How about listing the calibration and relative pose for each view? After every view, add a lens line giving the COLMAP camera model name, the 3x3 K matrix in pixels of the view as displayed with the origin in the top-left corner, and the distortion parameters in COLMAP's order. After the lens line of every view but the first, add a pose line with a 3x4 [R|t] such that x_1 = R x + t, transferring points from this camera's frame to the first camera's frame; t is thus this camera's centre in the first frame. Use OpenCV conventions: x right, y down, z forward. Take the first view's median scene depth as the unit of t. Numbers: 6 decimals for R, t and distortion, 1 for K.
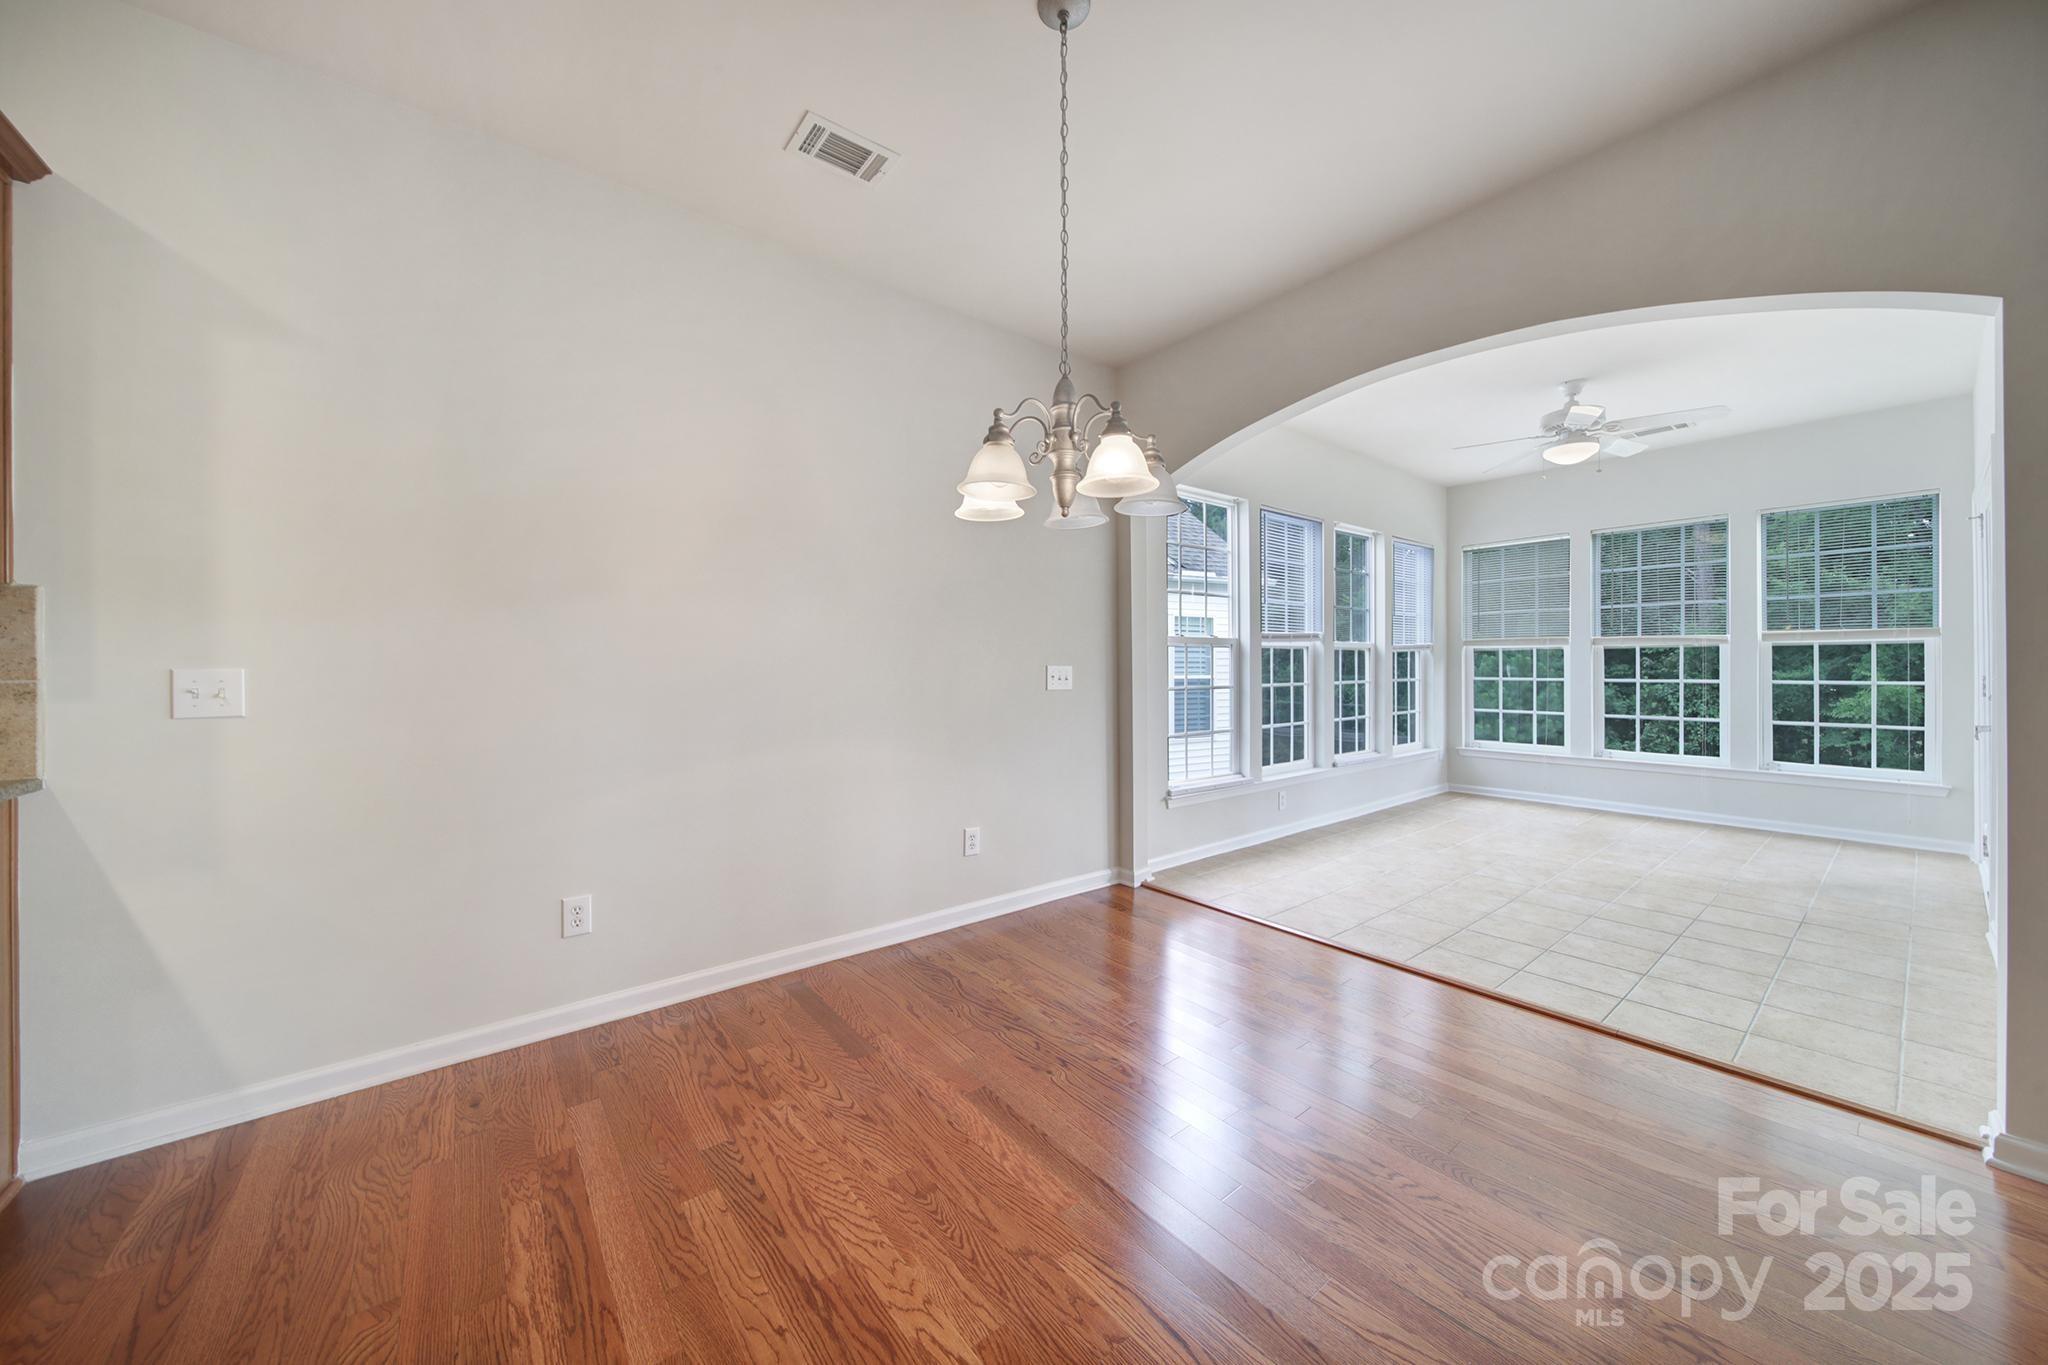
lens RADIAL K [[716.0, 0, 1018.0], [0, 716.0, 665.8], [0, 0, 1]] dist [-0.001457, -0.001497]
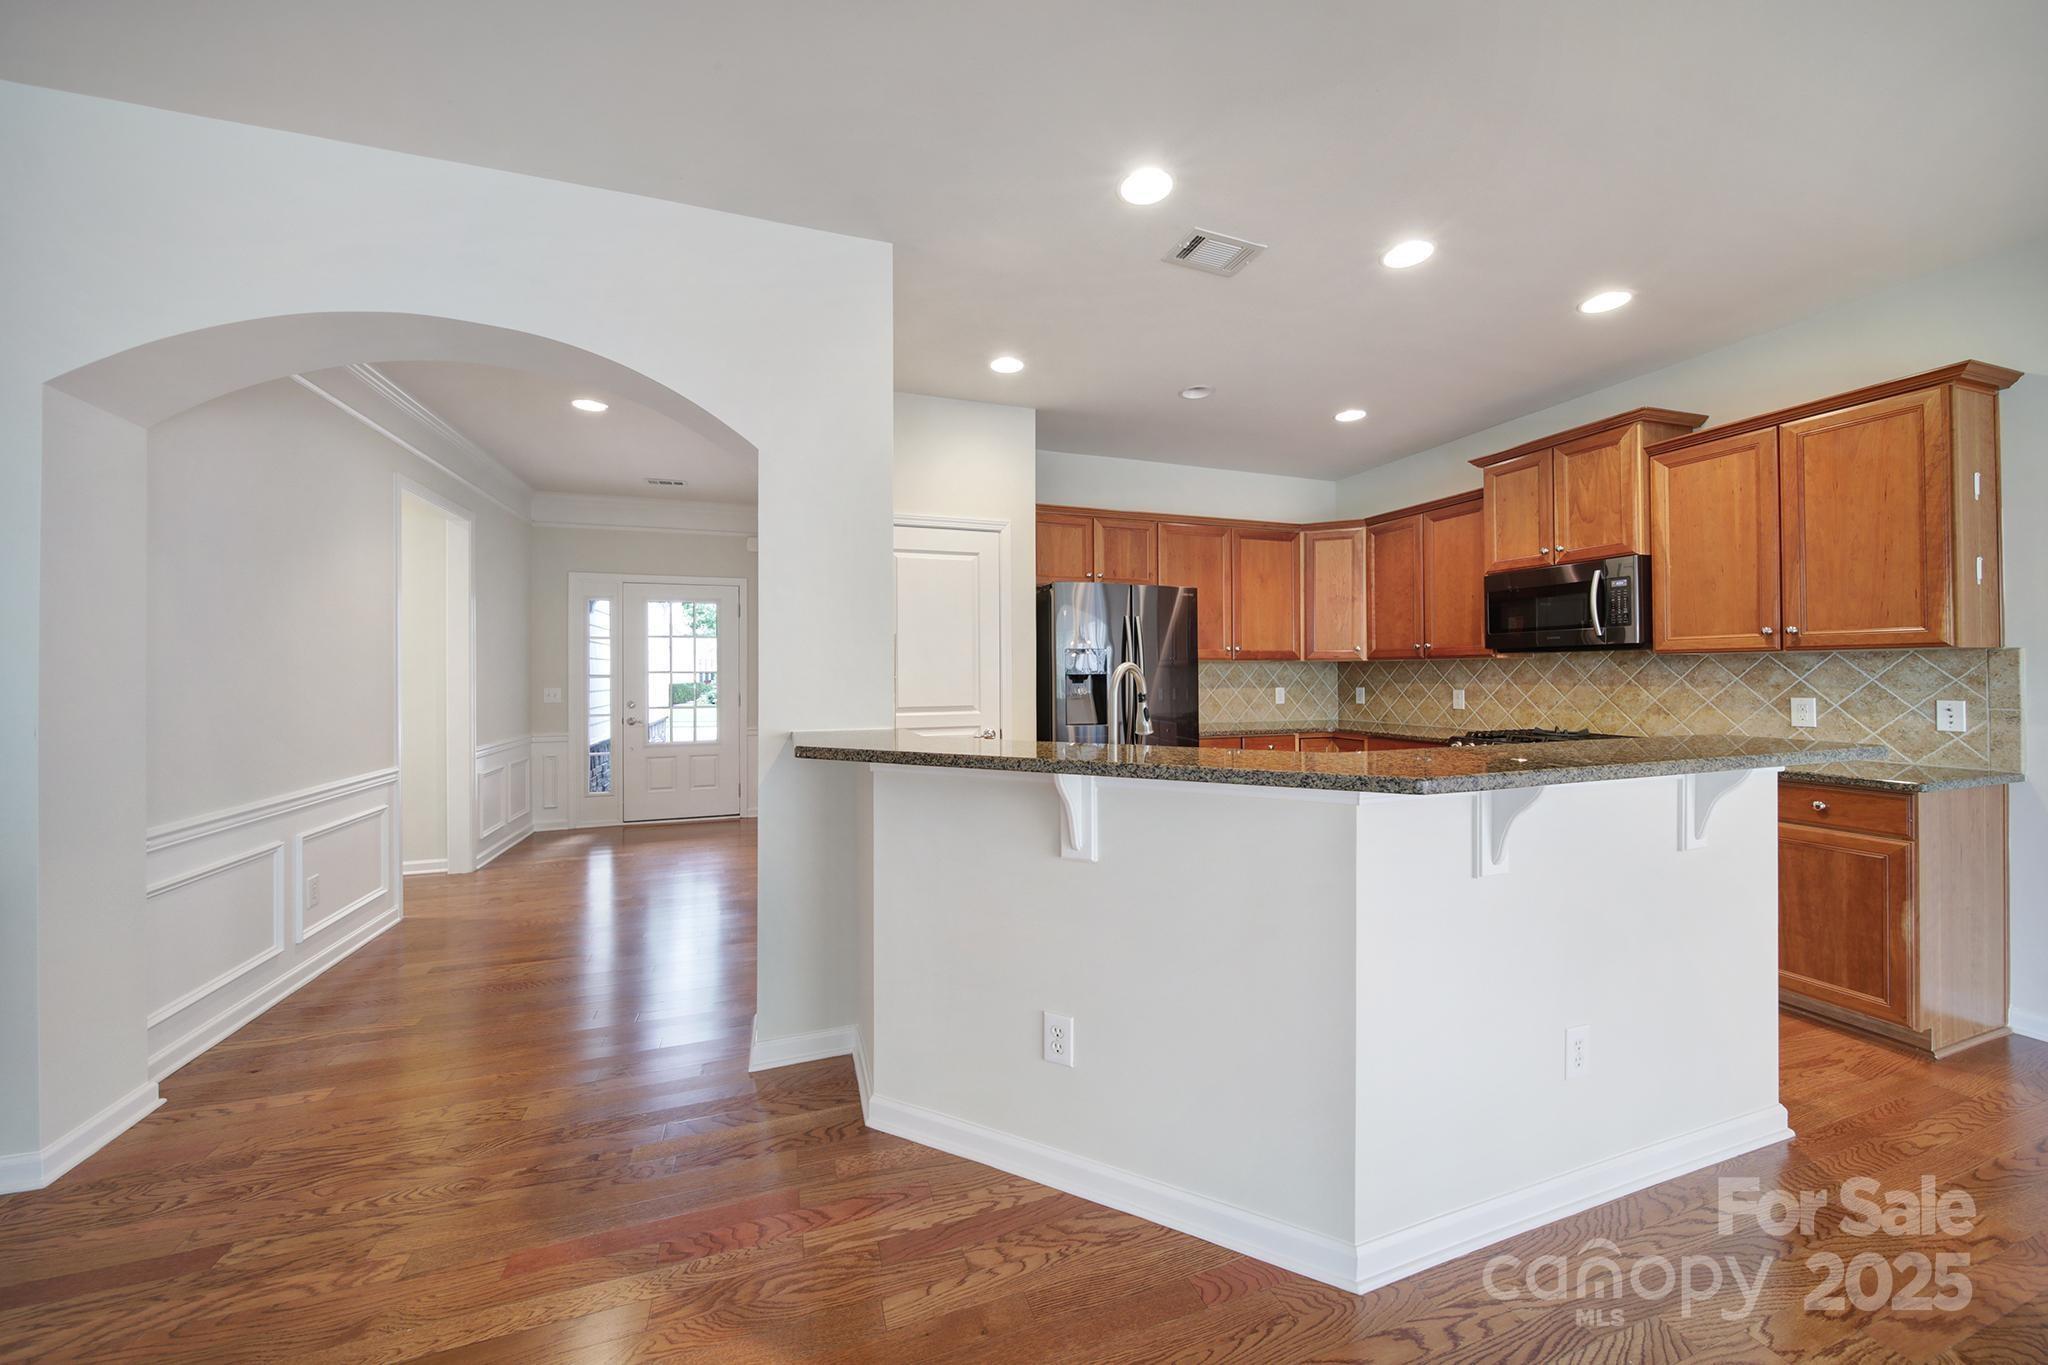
lens RADIAL K [[716.0, 0, 1020.5], [0, 716.0, 666.9], [0, 0, 1]] dist [-0.001457, -0.001497]
pose [[-0.326534, -0.002096, -0.945183, 0.276133], [0.006366, 0.999970, -0.004417, -0.028232], [0.945164, -0.007460, -0.326511, -0.193360]]
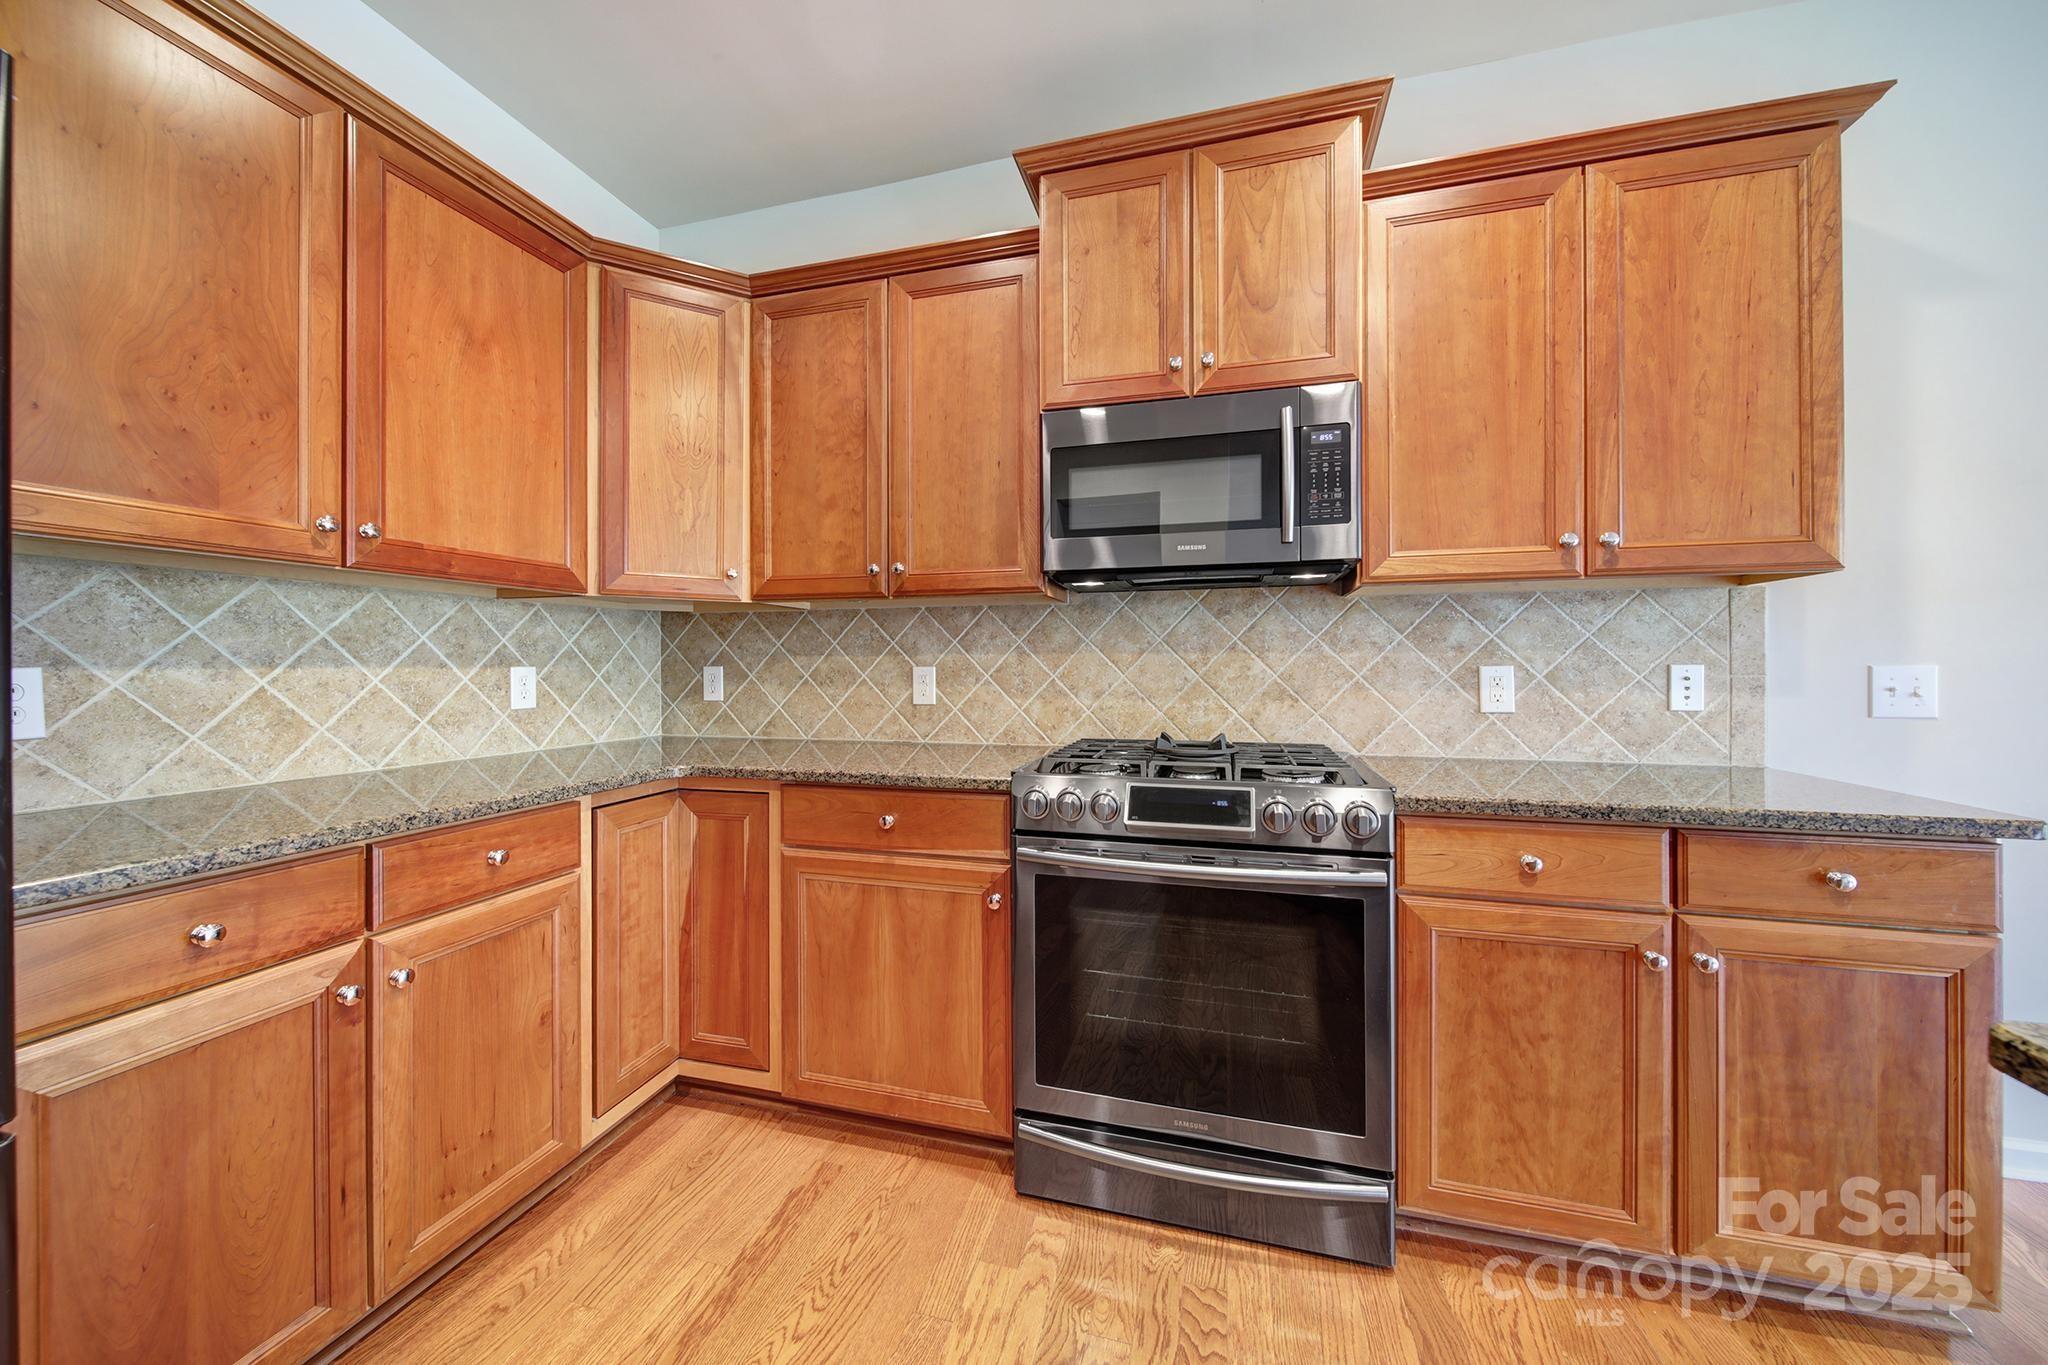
lens RADIAL K [[716.0, 0, 1013.1], [0, 716.0, 665.4], [0, 0, 1]] dist [-0.001457, -0.001497]
pose [[0.590376, 0.003376, -0.807121, -0.426428], [-0.000369, 0.999992, 0.003913, 0.000685], [0.807128, -0.002012, 0.590373, -0.191853]]
